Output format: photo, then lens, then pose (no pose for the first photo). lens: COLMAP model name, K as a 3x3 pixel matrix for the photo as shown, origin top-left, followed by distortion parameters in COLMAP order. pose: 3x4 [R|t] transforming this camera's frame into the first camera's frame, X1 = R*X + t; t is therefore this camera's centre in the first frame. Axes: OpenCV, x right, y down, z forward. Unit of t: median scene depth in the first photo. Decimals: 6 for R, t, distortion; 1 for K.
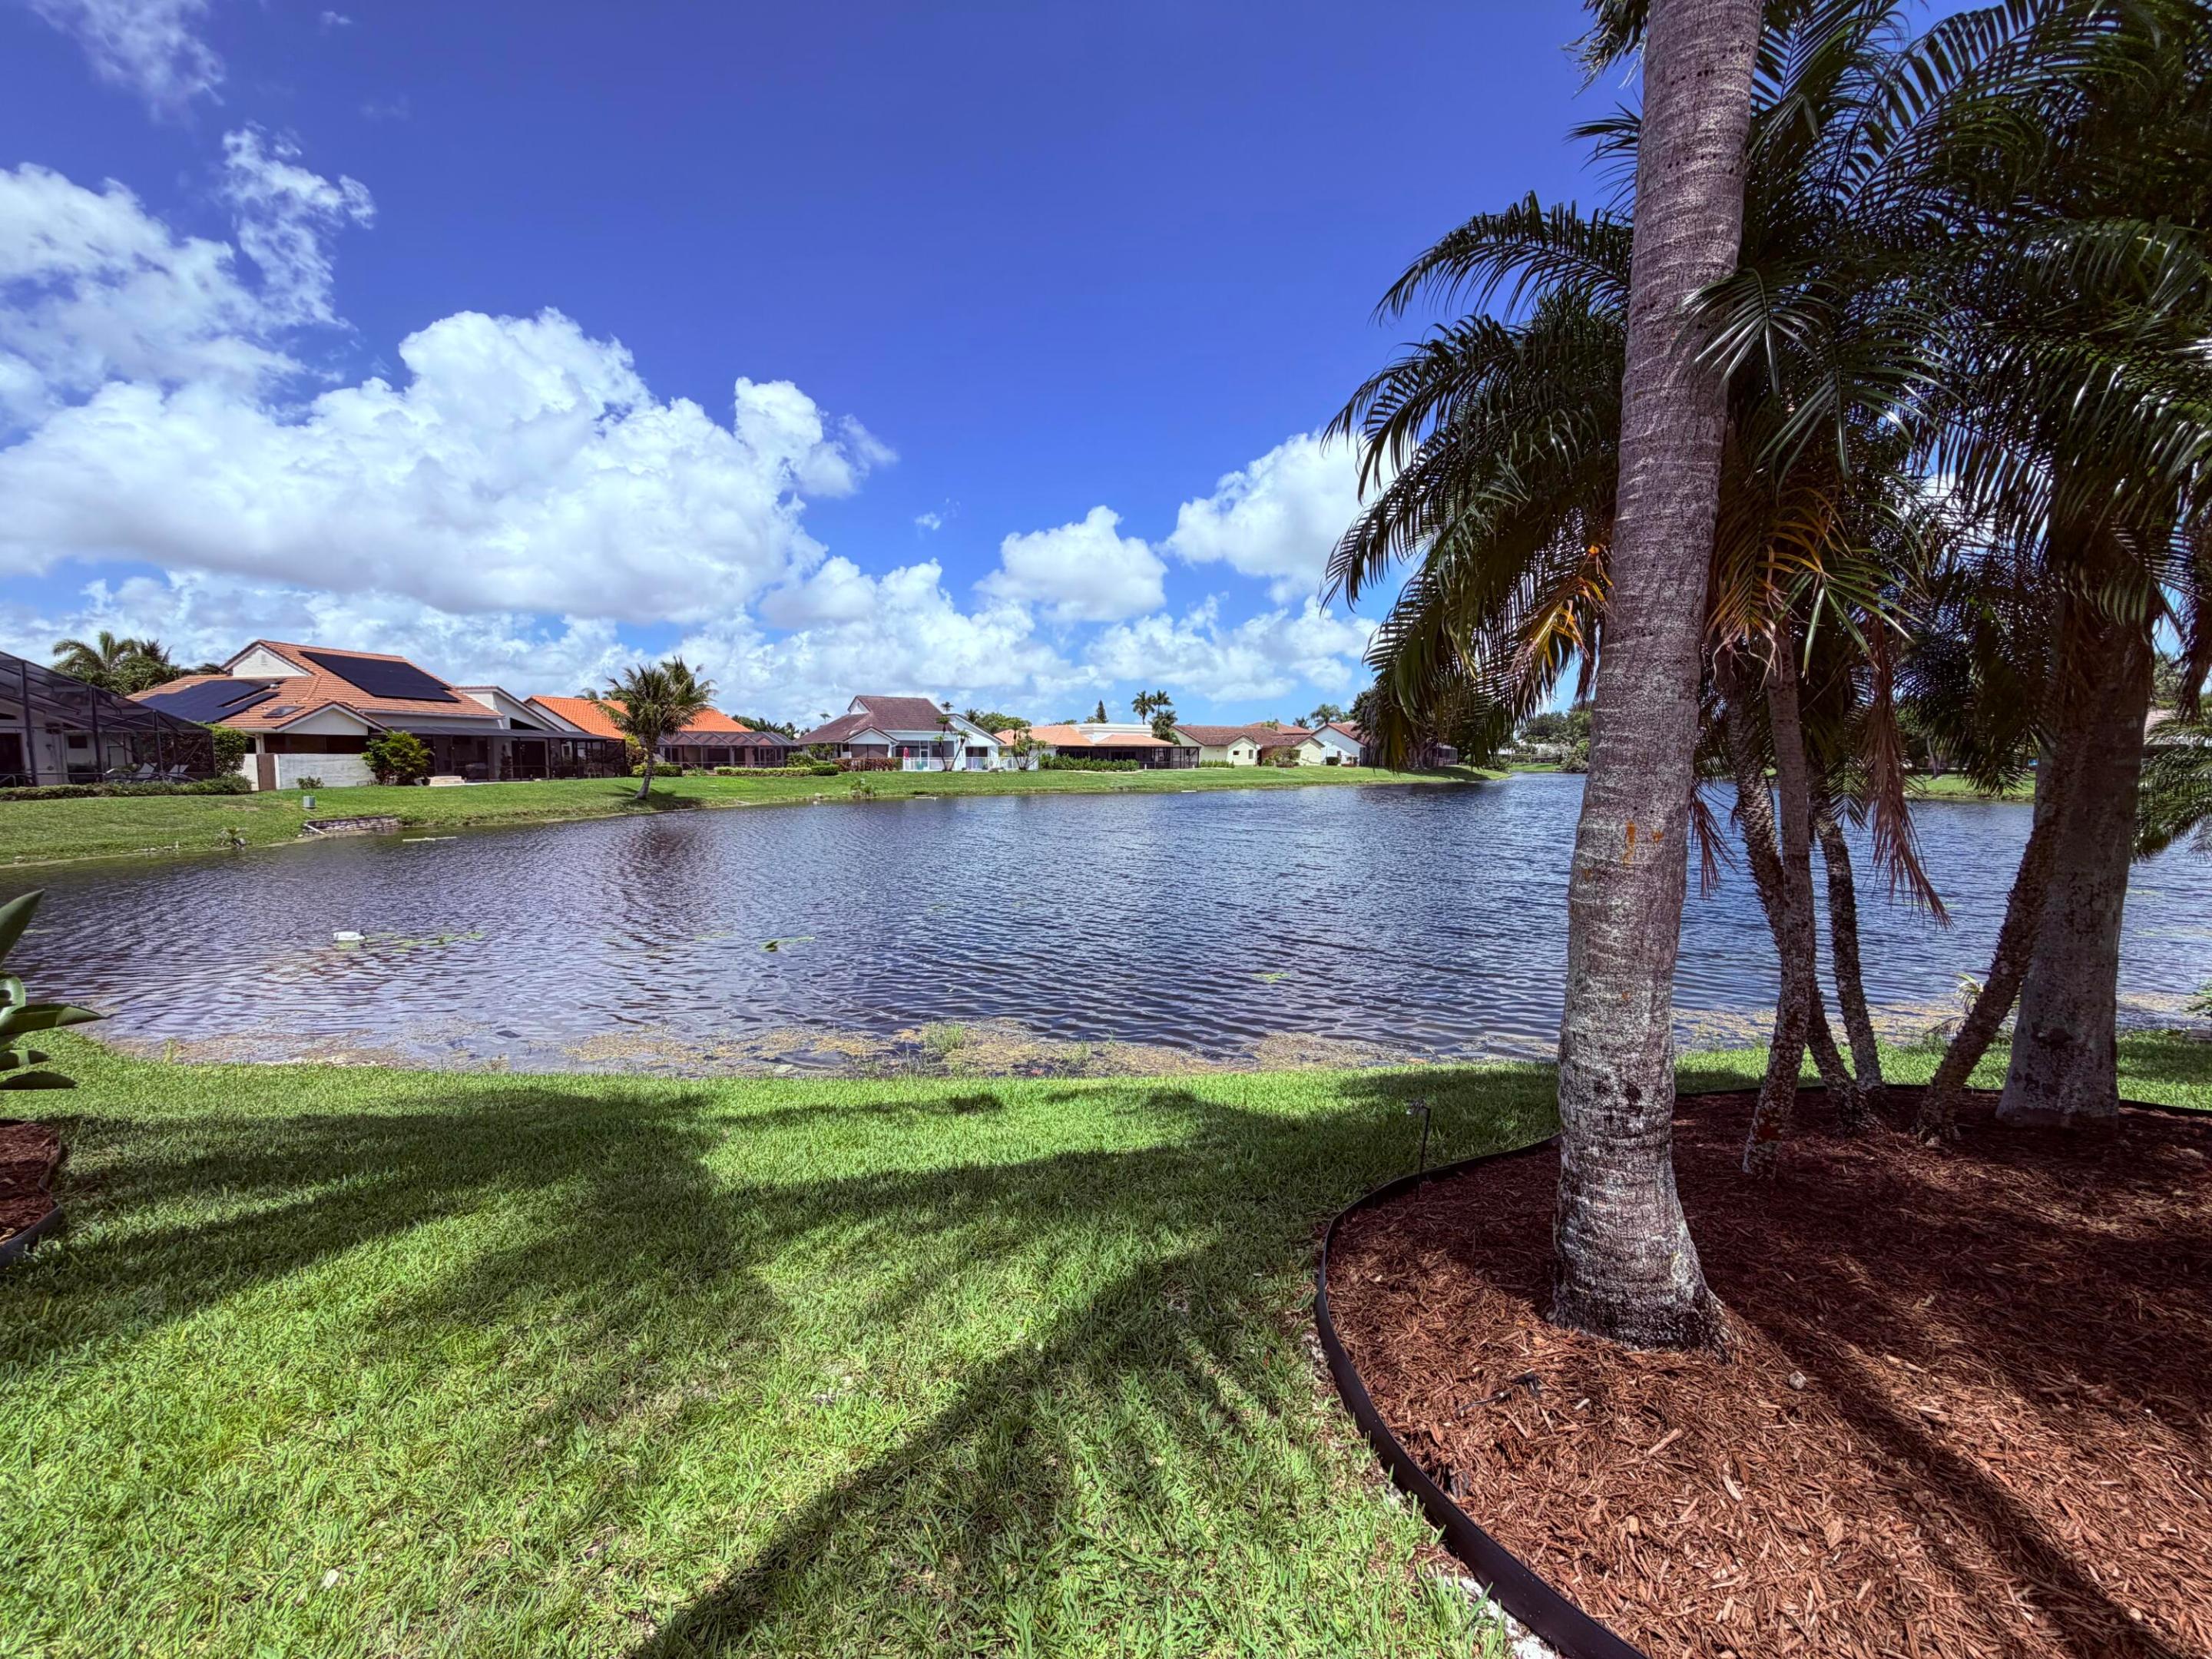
lens RADIAL K [[882.2, 0, 1100.9], [0, 882.2, 827.8], [0, 0, 1]] dist [0.001051, 0.000185]
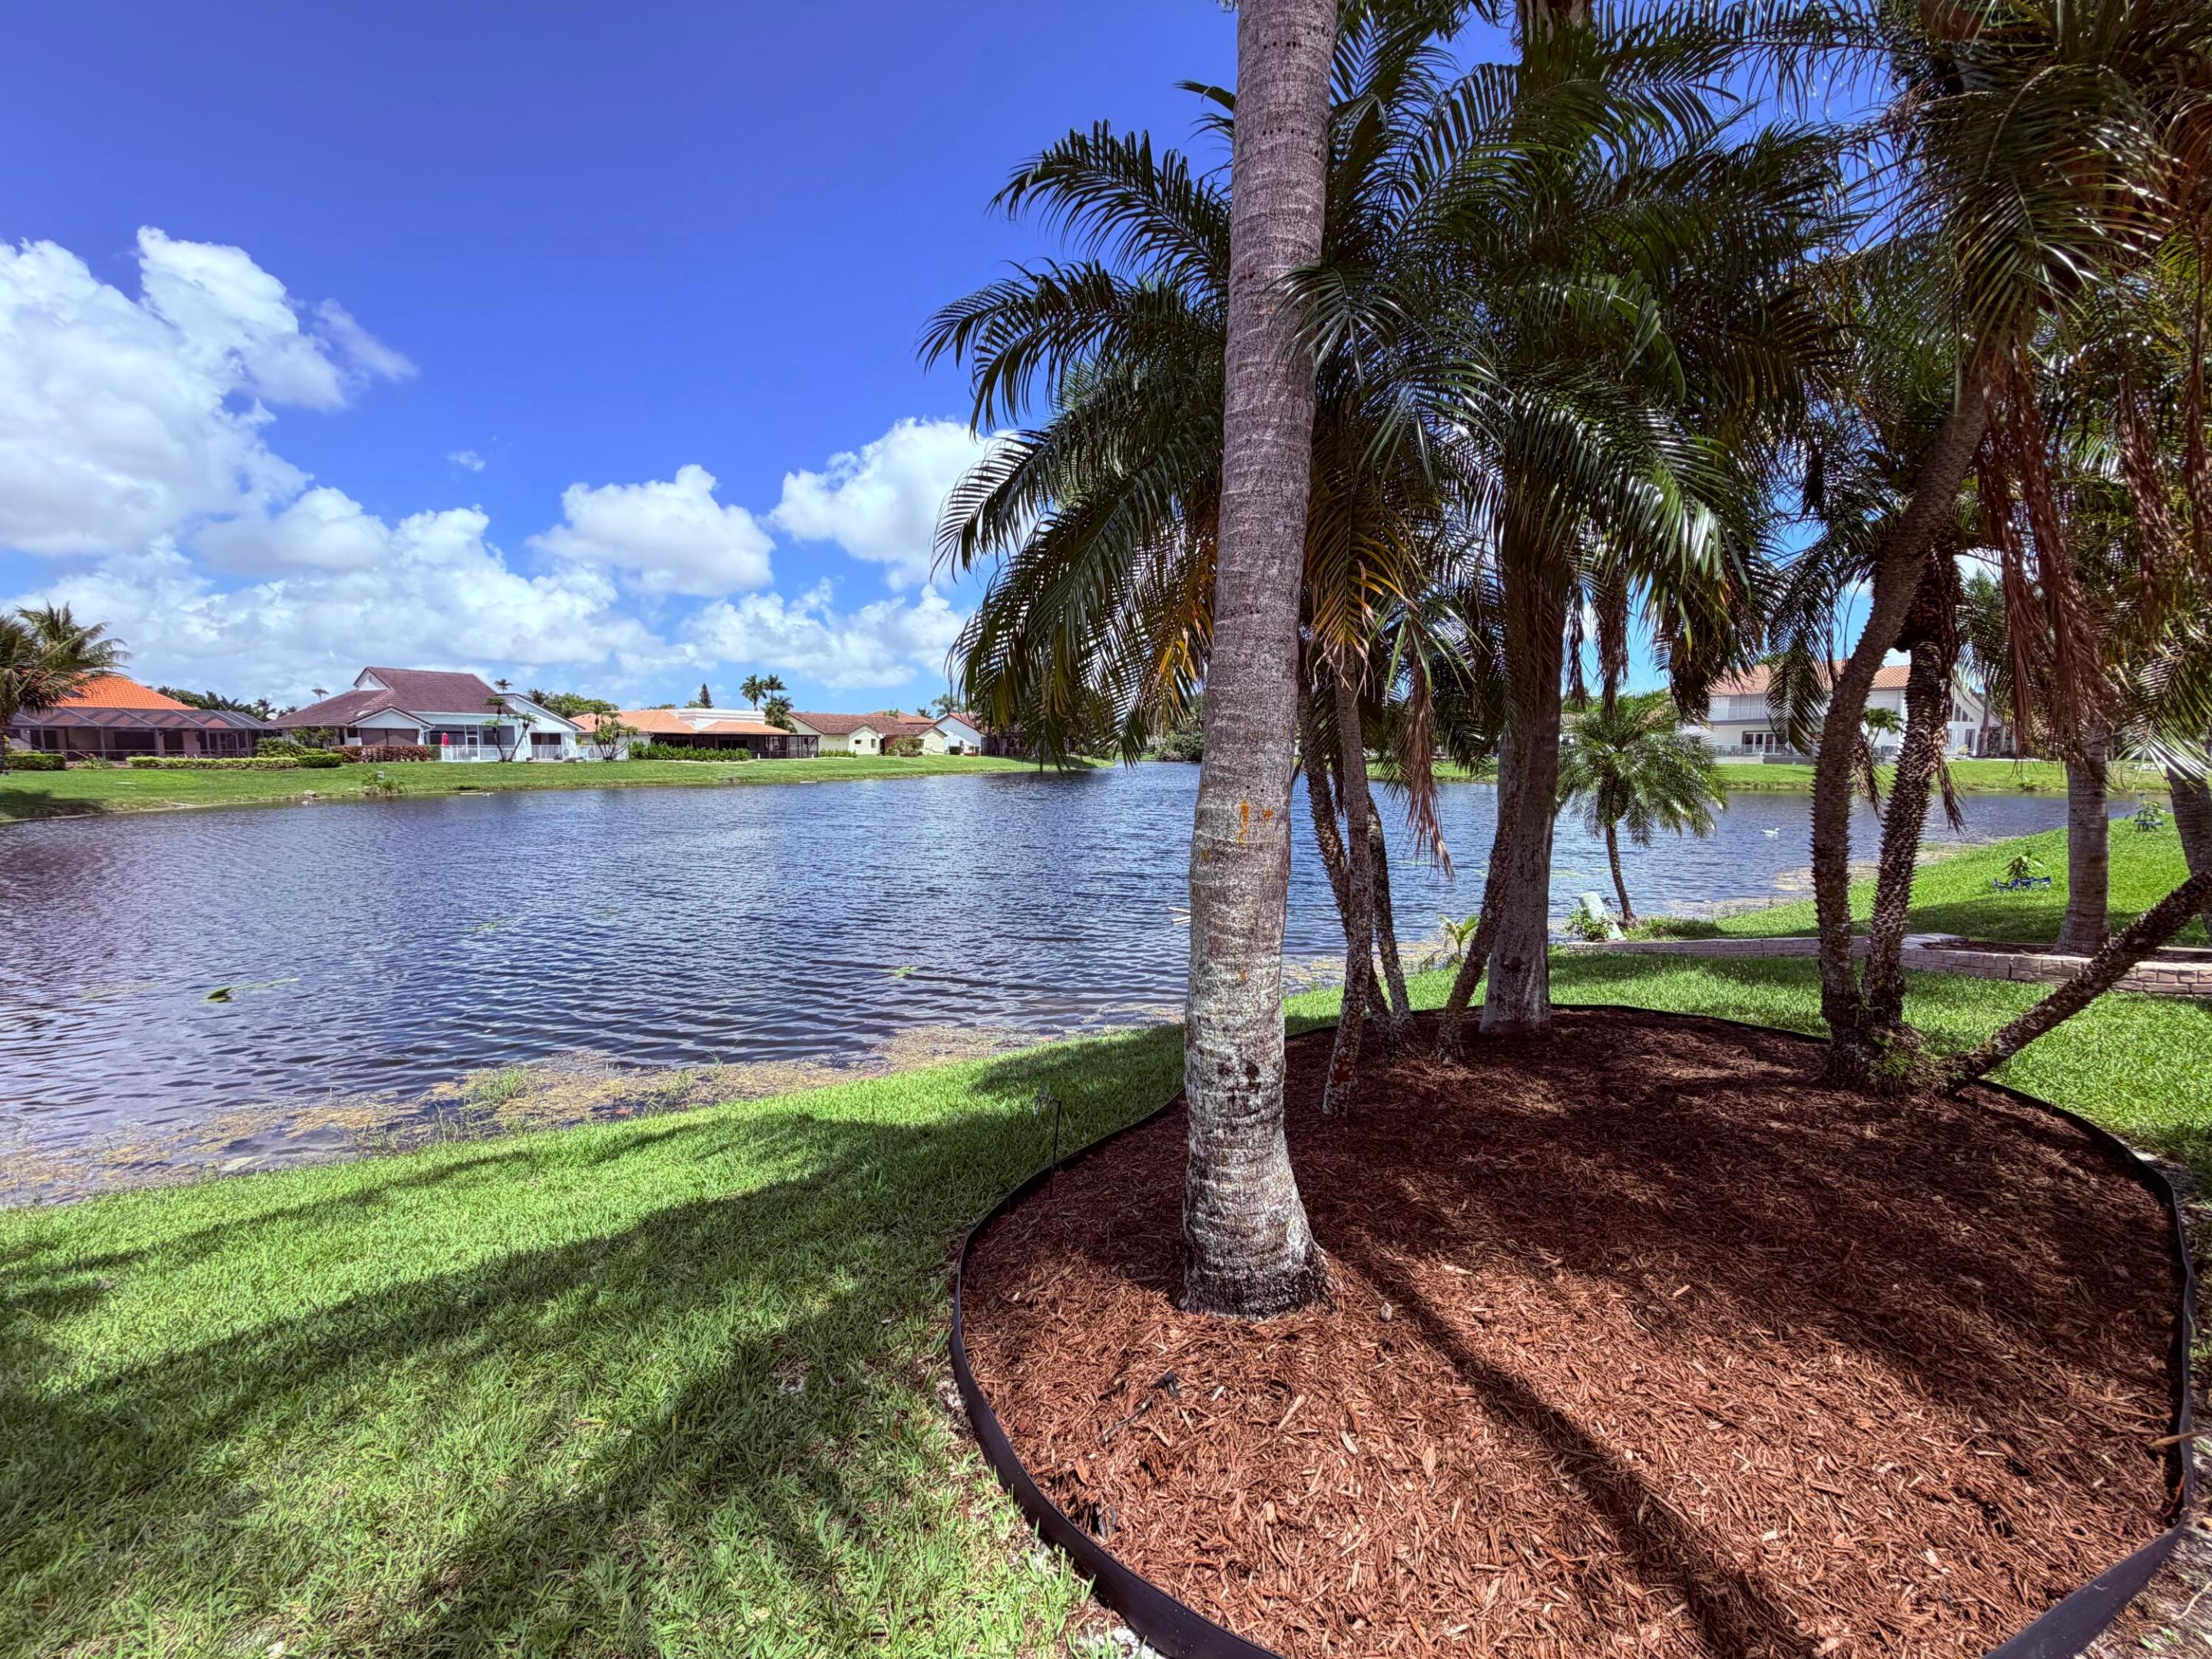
lens RADIAL K [[882.2, 0, 1100.9], [0, 882.2, 827.8], [0, 0, 1]] dist [0.001051, 0.000185]
pose [[0.913501, -0.034031, 0.405410, 0.031397], [0.029174, 0.999409, 0.018155, 0.000277], [-0.405789, -0.004757, 0.913954, 0.101370]]
